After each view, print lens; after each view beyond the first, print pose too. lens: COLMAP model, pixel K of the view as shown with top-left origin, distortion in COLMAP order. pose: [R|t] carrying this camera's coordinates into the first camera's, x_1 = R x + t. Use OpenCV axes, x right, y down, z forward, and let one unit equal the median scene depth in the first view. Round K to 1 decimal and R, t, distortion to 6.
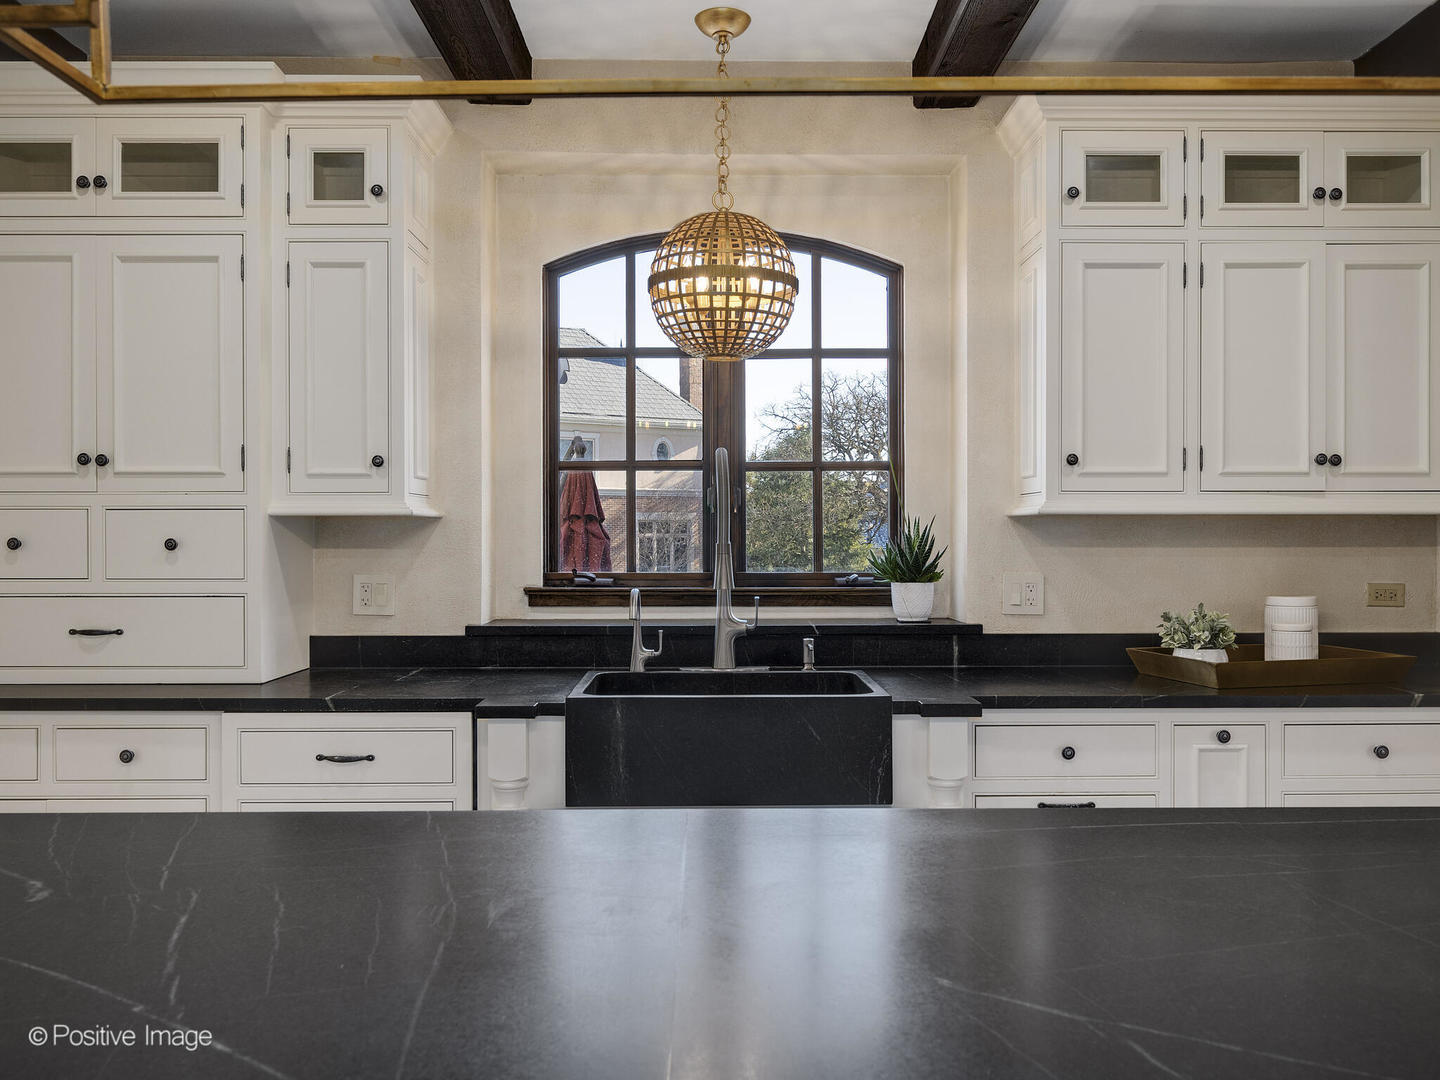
lens RADIAL K [[1111.9, 0, 732.5], [0, 1111.9, 542.4], [0, 0, 1]] dist [-0.005387, -0.001389]
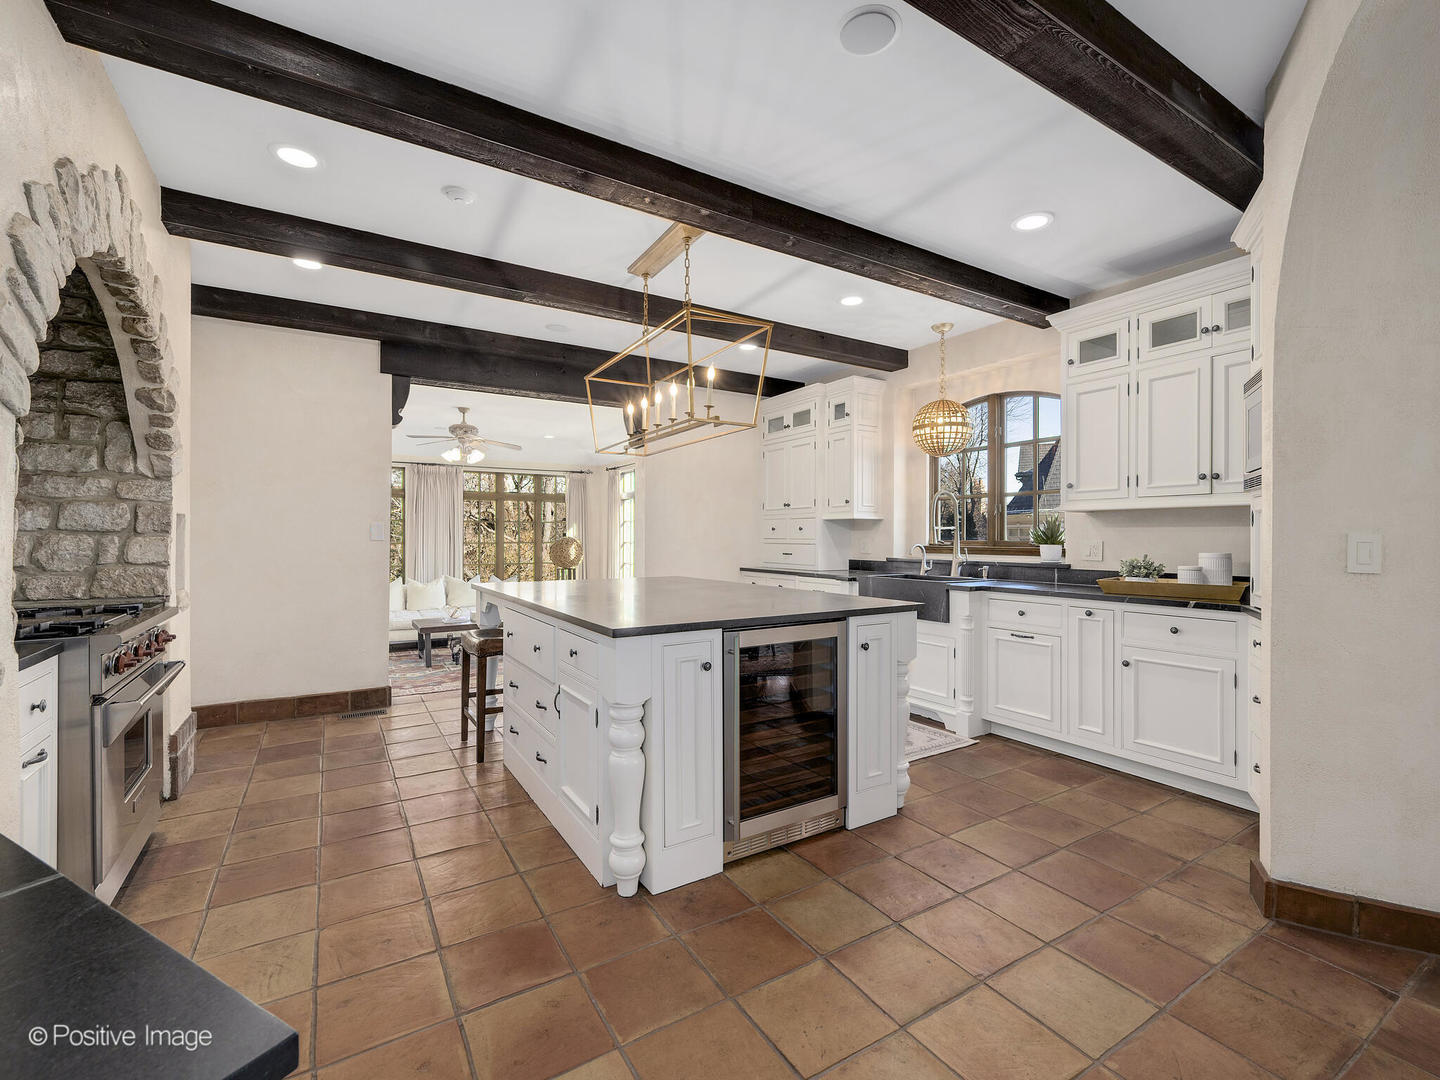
lens RADIAL K [[639.6, 0, 725.6], [0, 639.6, 538.2], [0, 0, 1]] dist [0.001147, 0.000652]
pose [[0.520523, 0.003871, -0.853839, 1.011637], [-0.008391, 0.999965, -0.000582, 0.033089], [0.853806, 0.007467, 0.520537, -0.214668]]
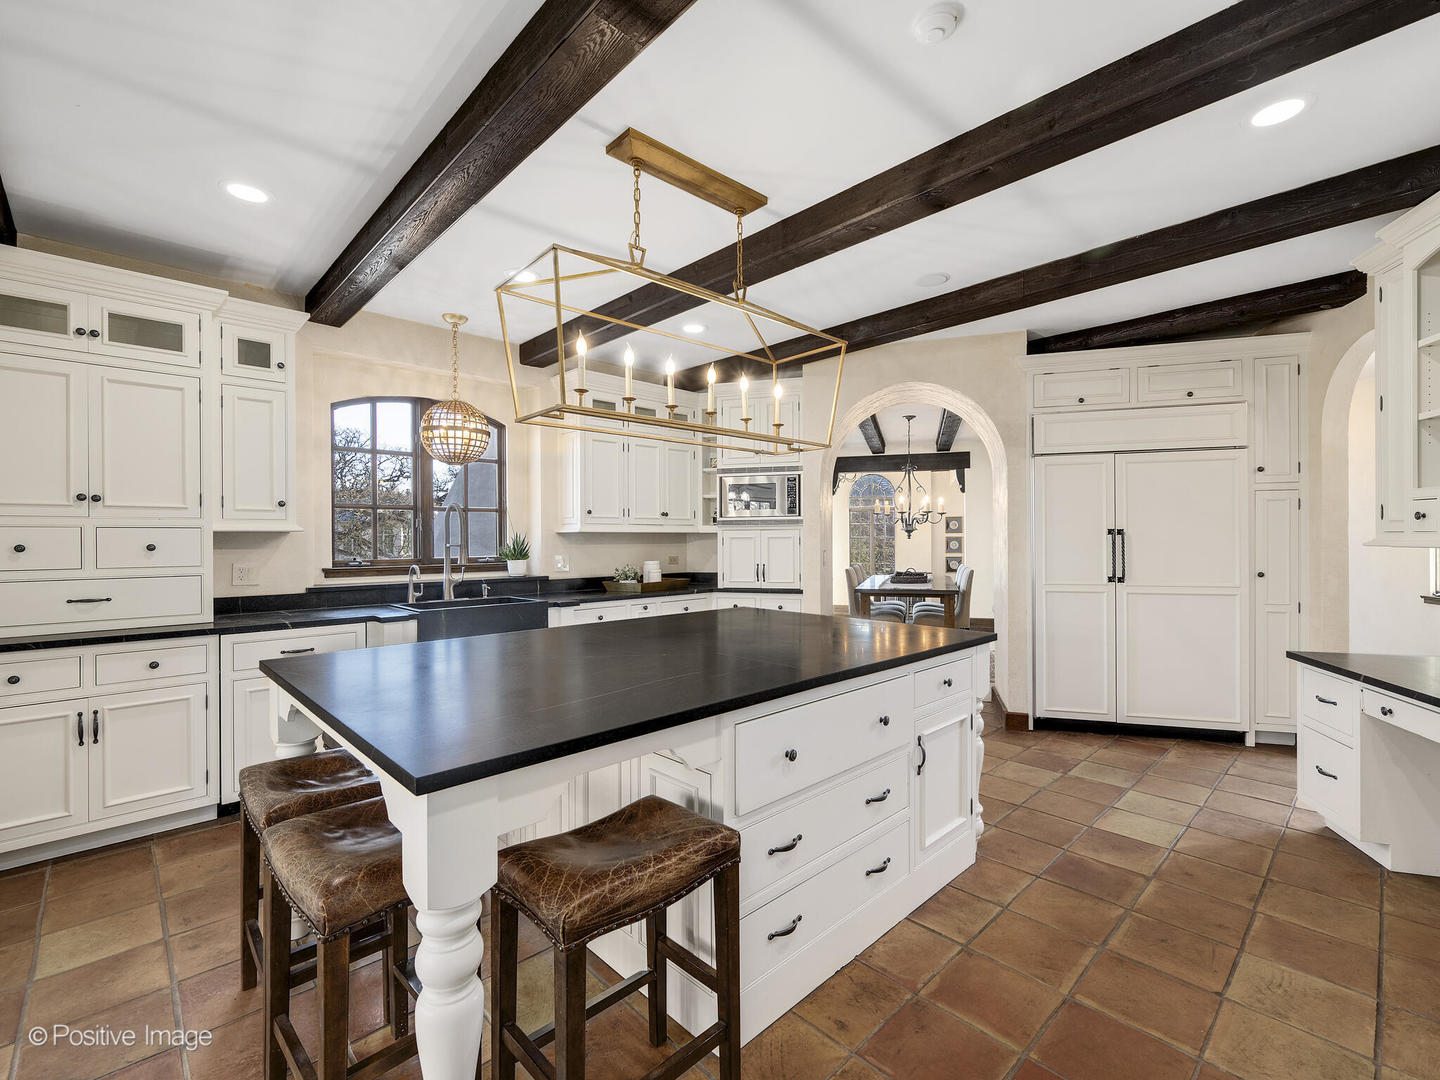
lens RADIAL K [[639.6, 0, 723.4], [0, 639.6, 541.4], [0, 0, 1]] dist [0.001147, 0.000652]
pose [[0.727861, -0.005668, 0.685701, -0.516832], [0.008304, 0.999965, -0.000549, 0.000139], [-0.685674, 0.006093, 0.727883, -0.346973]]
